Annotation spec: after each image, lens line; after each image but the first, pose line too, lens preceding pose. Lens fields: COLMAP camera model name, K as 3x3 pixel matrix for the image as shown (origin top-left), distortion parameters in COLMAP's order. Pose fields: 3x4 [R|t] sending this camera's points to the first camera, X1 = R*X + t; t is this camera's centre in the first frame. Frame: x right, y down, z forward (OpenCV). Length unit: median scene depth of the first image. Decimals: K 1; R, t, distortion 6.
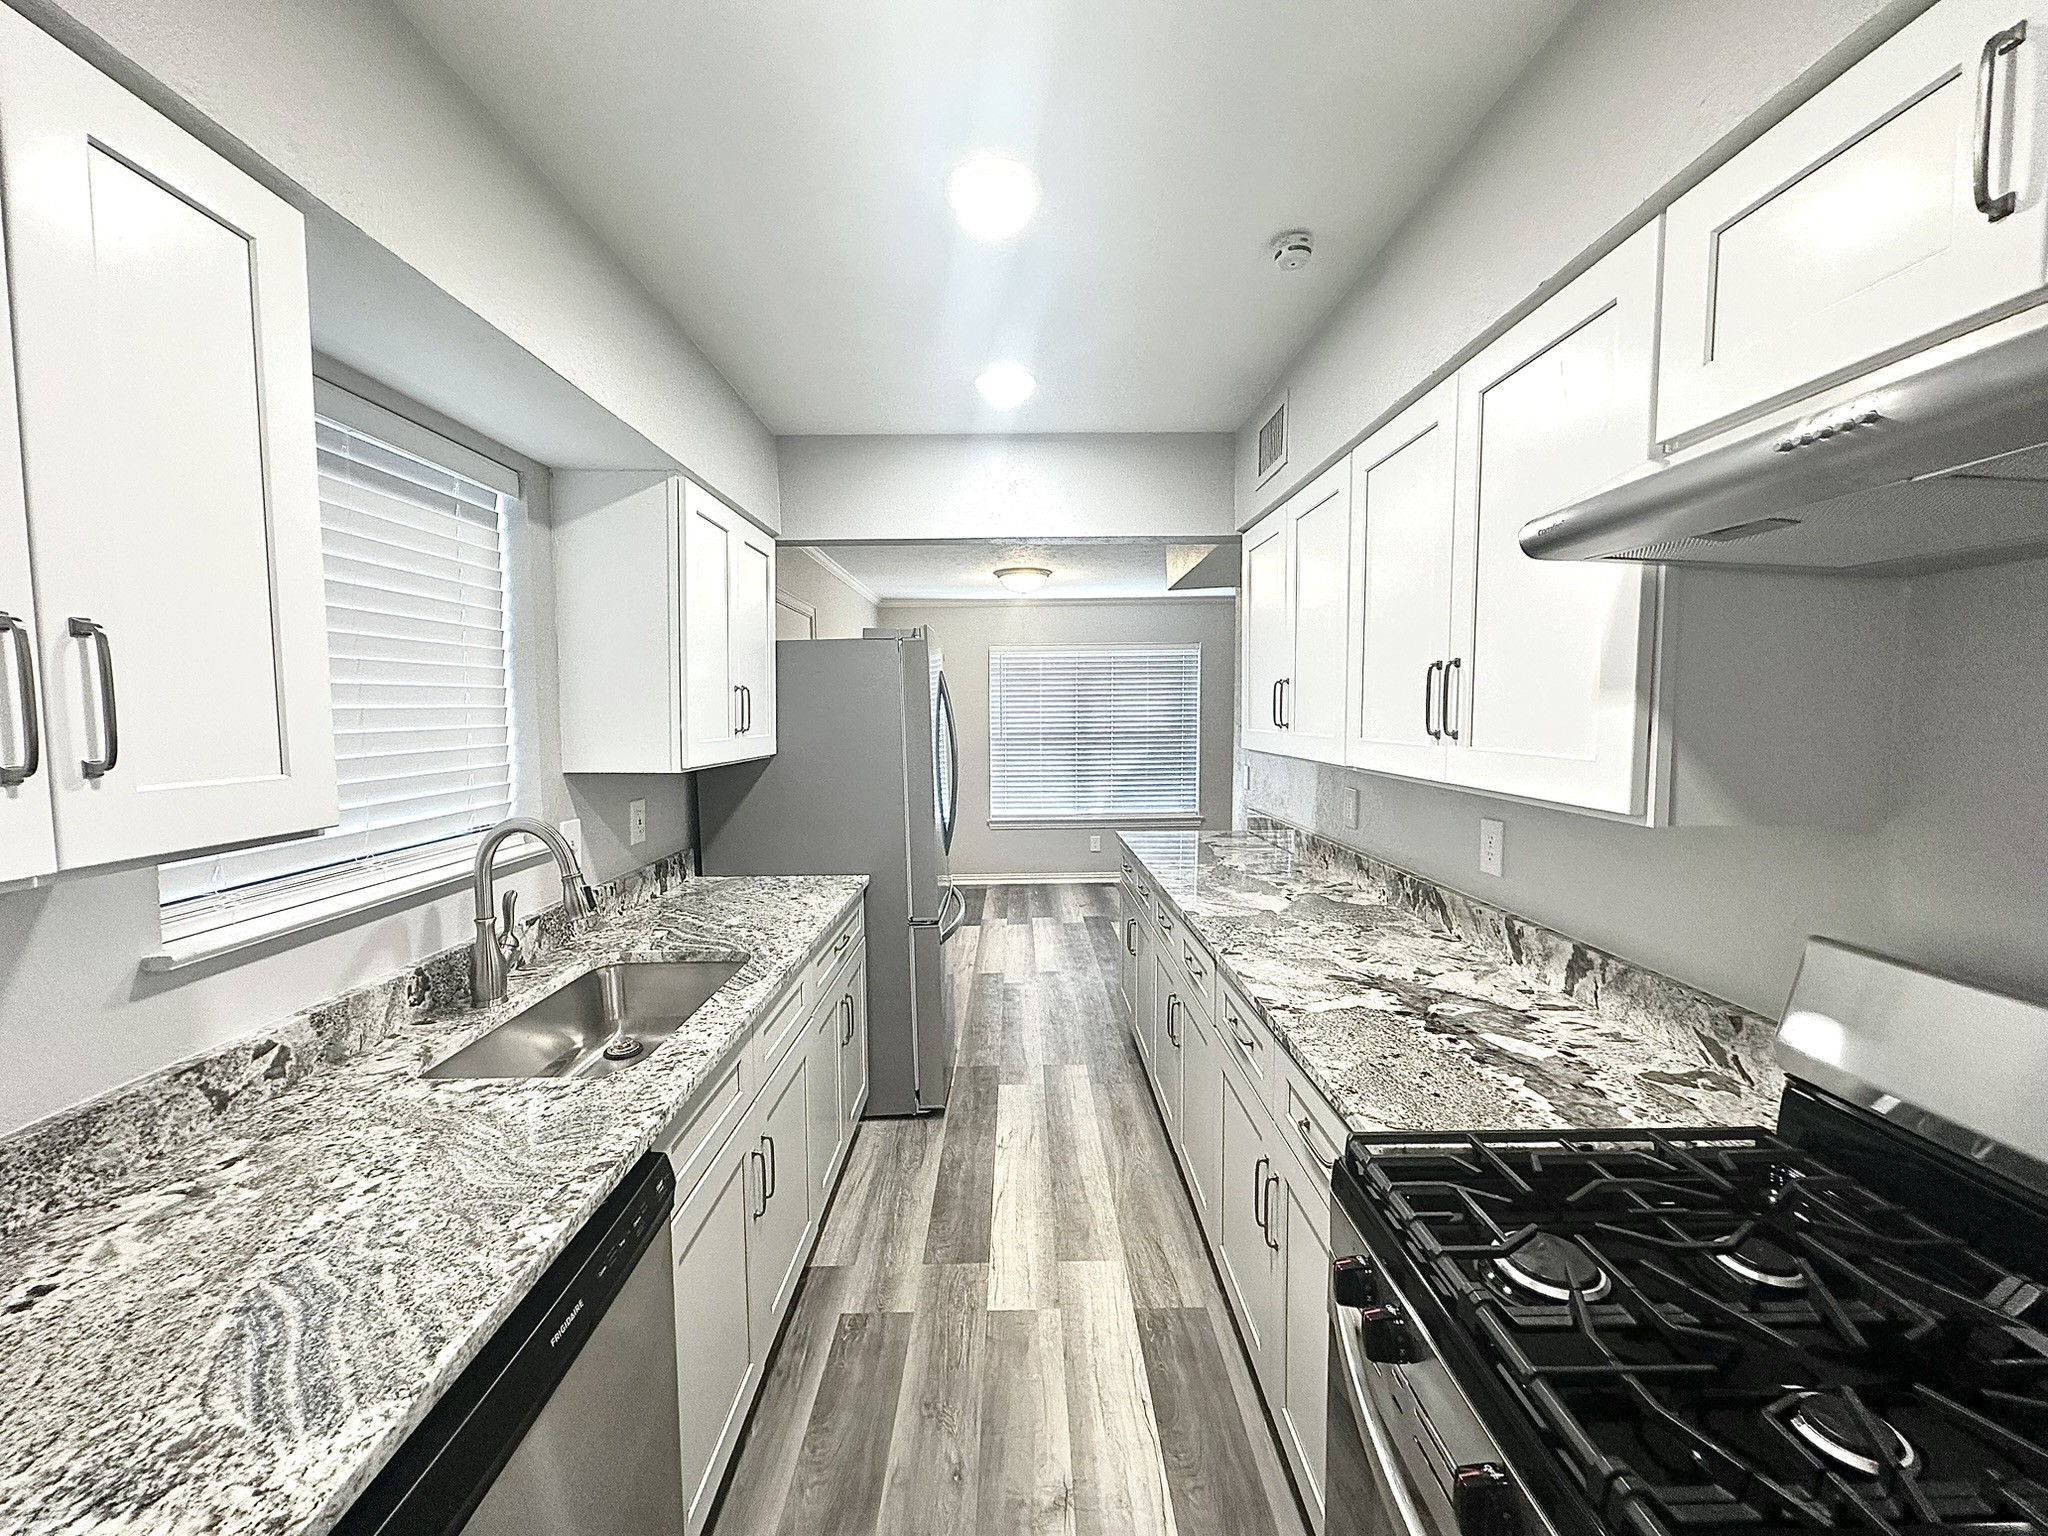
lens RADIAL K [[812.4, 0, 1026.7], [0, 812.4, 756.3], [0, 0, 1]] dist [-0.000843, 0.000621]
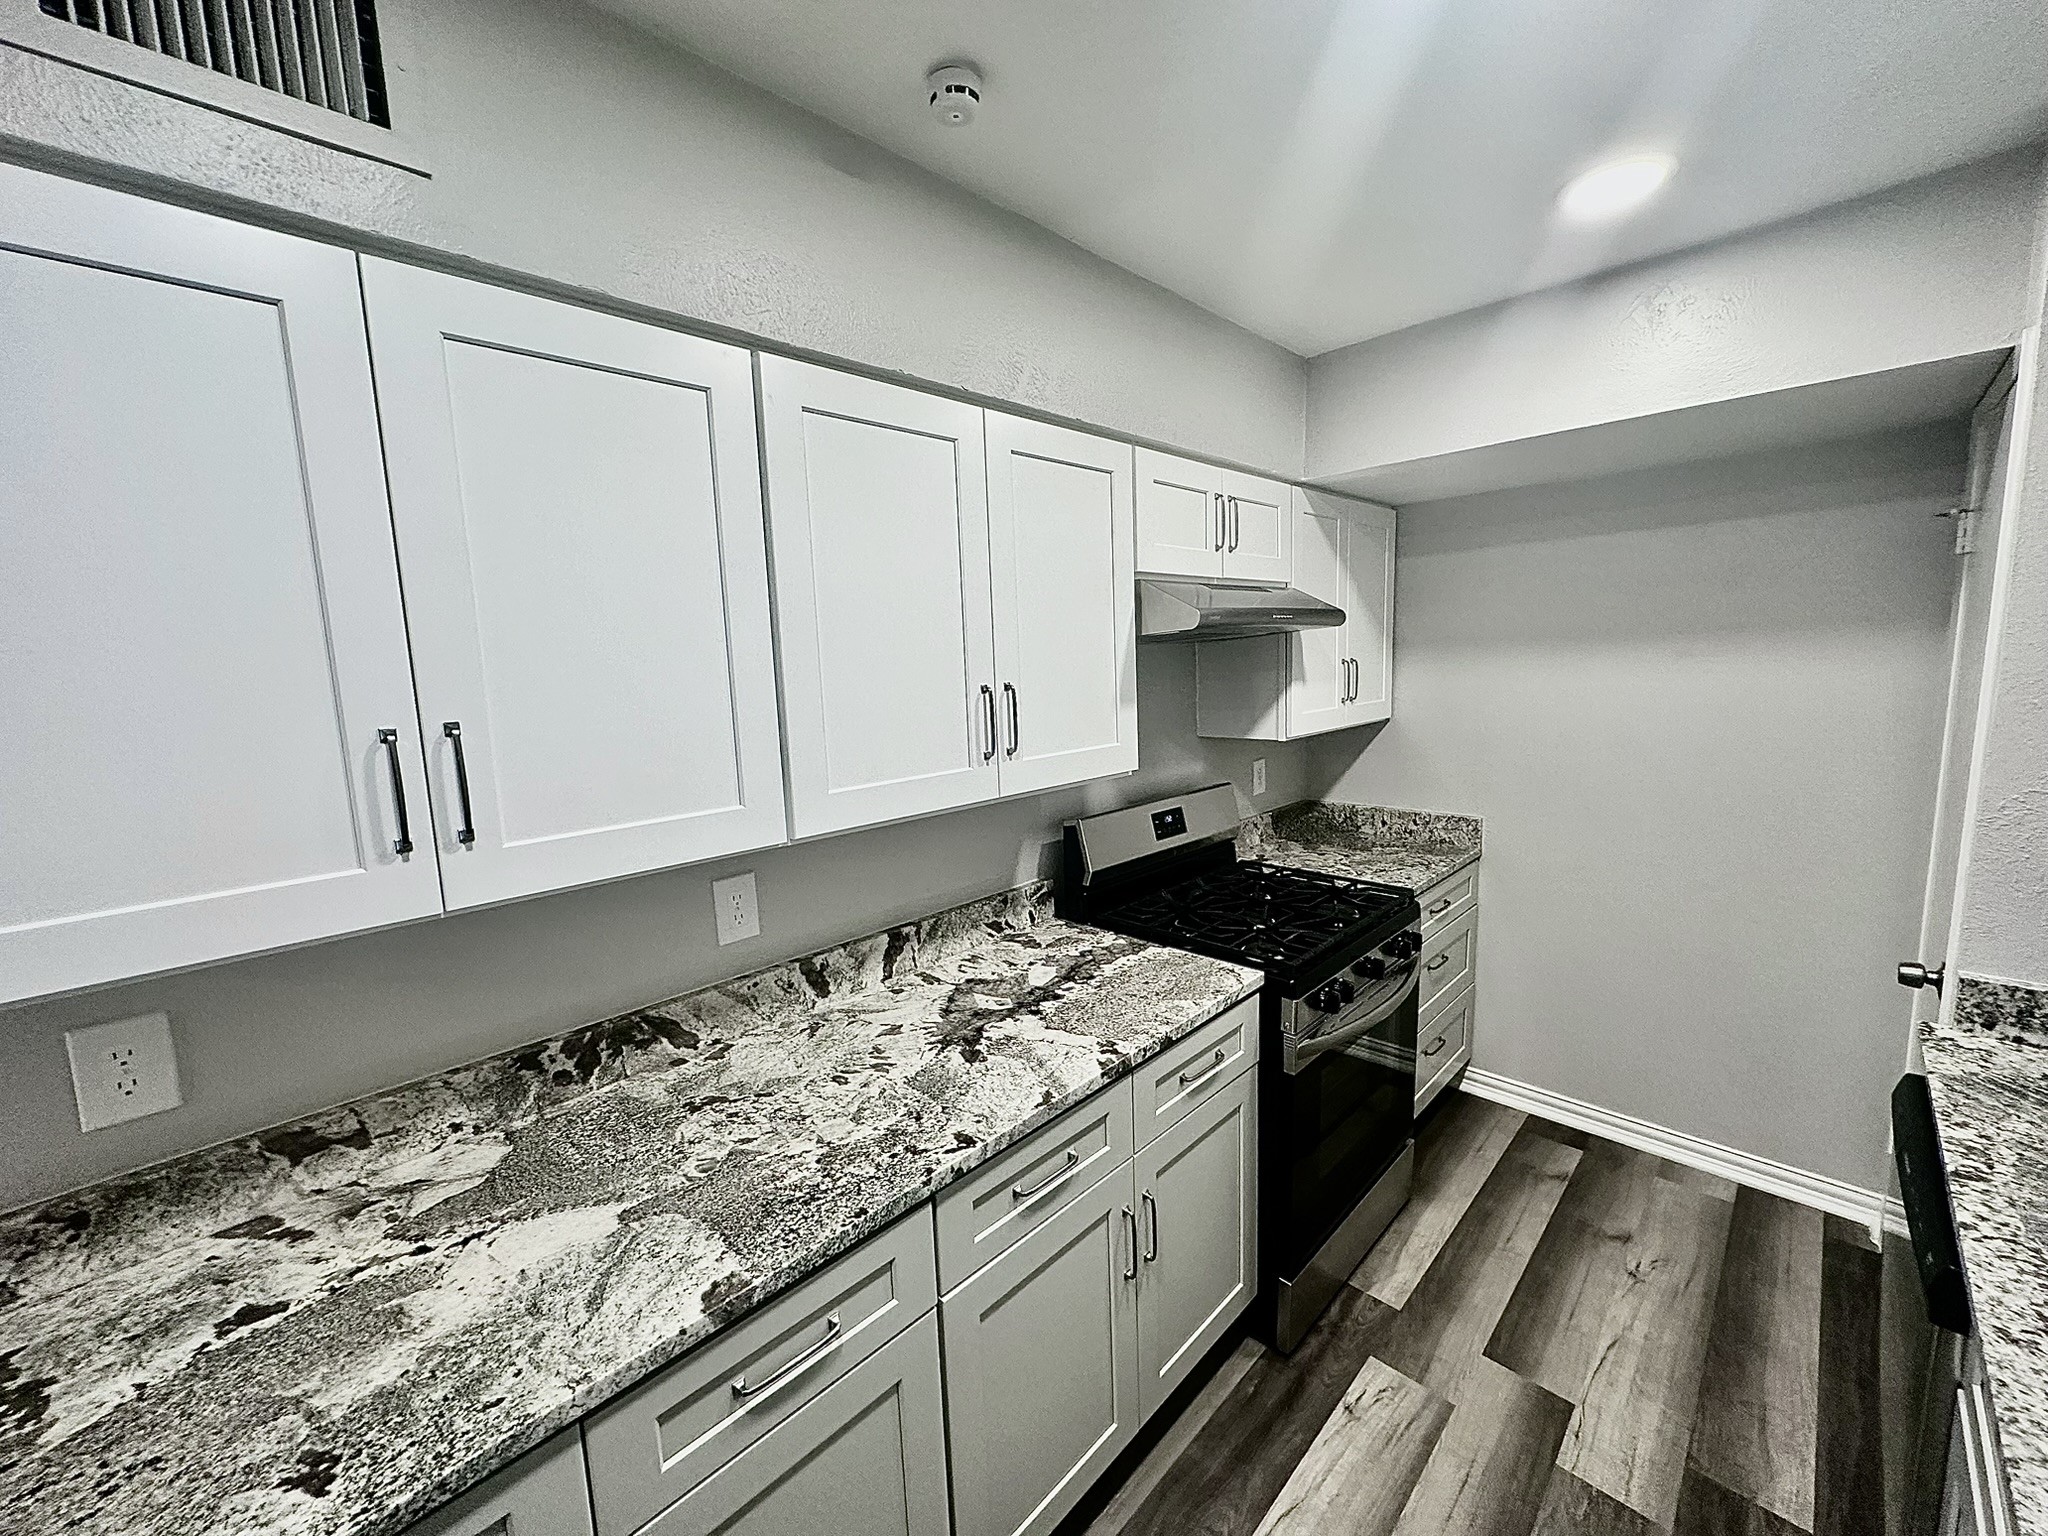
lens RADIAL K [[812.4, 0, 1021.2], [0, 812.4, 769.5], [0, 0, 1]] dist [-0.000843, 0.000621]
pose [[-0.699156, -0.067424, 0.711783, -0.250526], [0.082657, 0.981246, 0.174140, -0.175990], [-0.710176, 0.180584, -0.680470, 1.597184]]
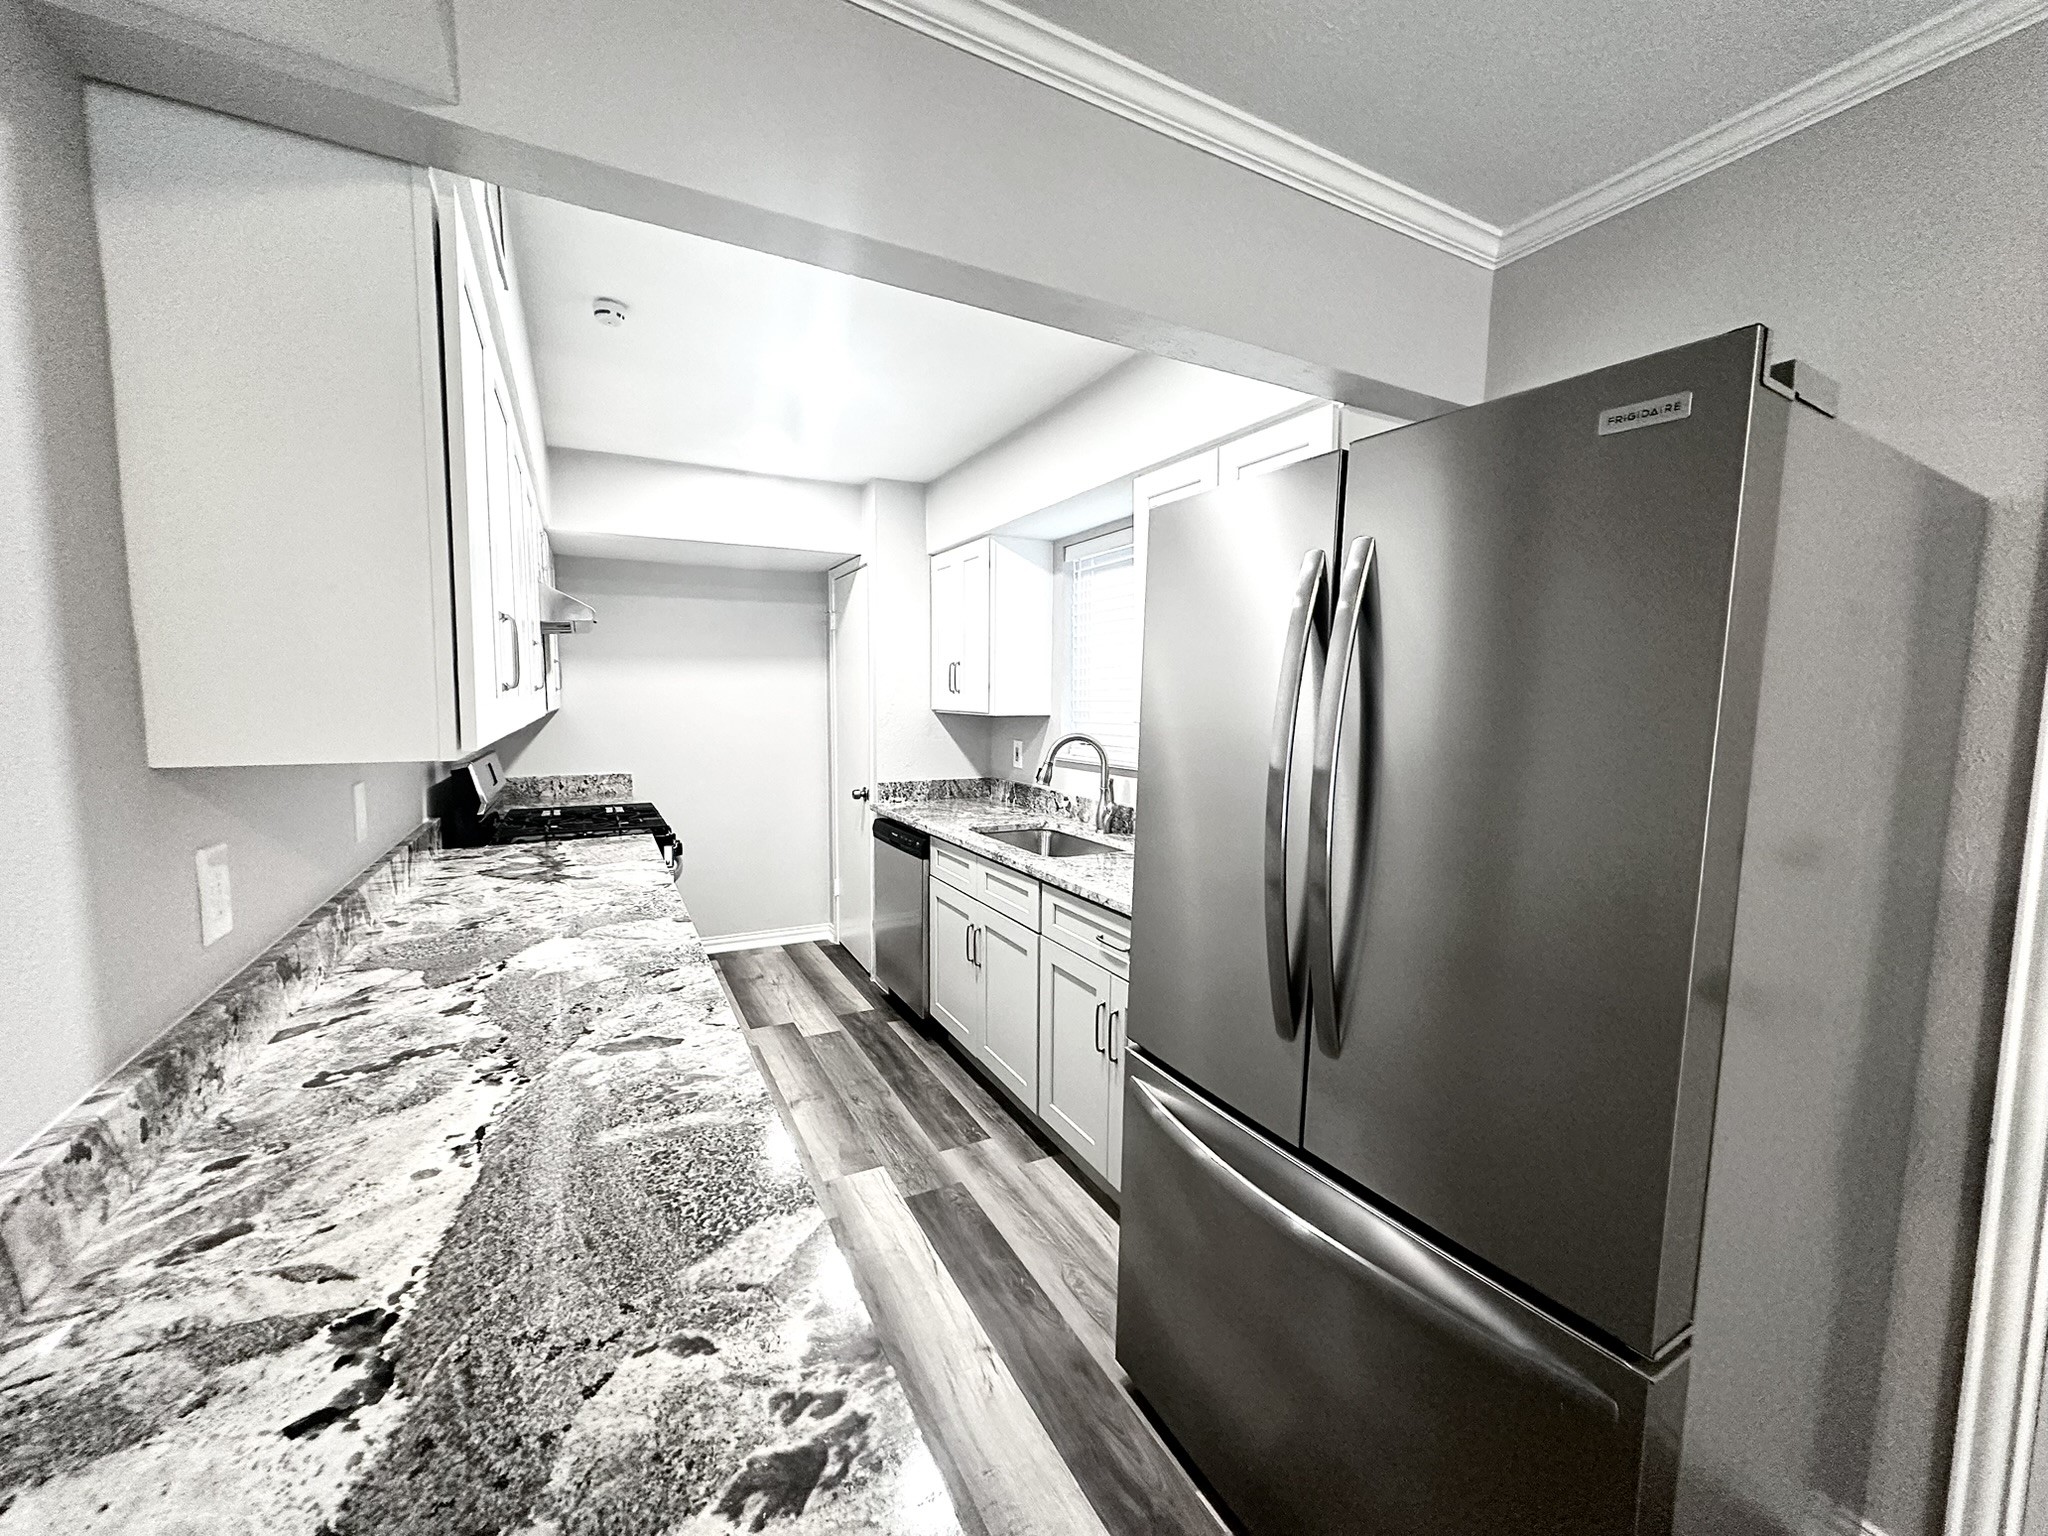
lens RADIAL K [[812.4, 0, 1010.2], [0, 812.4, 767.6], [0, 0, 1]] dist [-0.000843, 0.000621]
pose [[-0.894502, 0.041089, -0.445171, 0.376305], [-0.026250, 0.989222, 0.144050, -0.114423], [0.446292, 0.140539, -0.883783, 2.610152]]
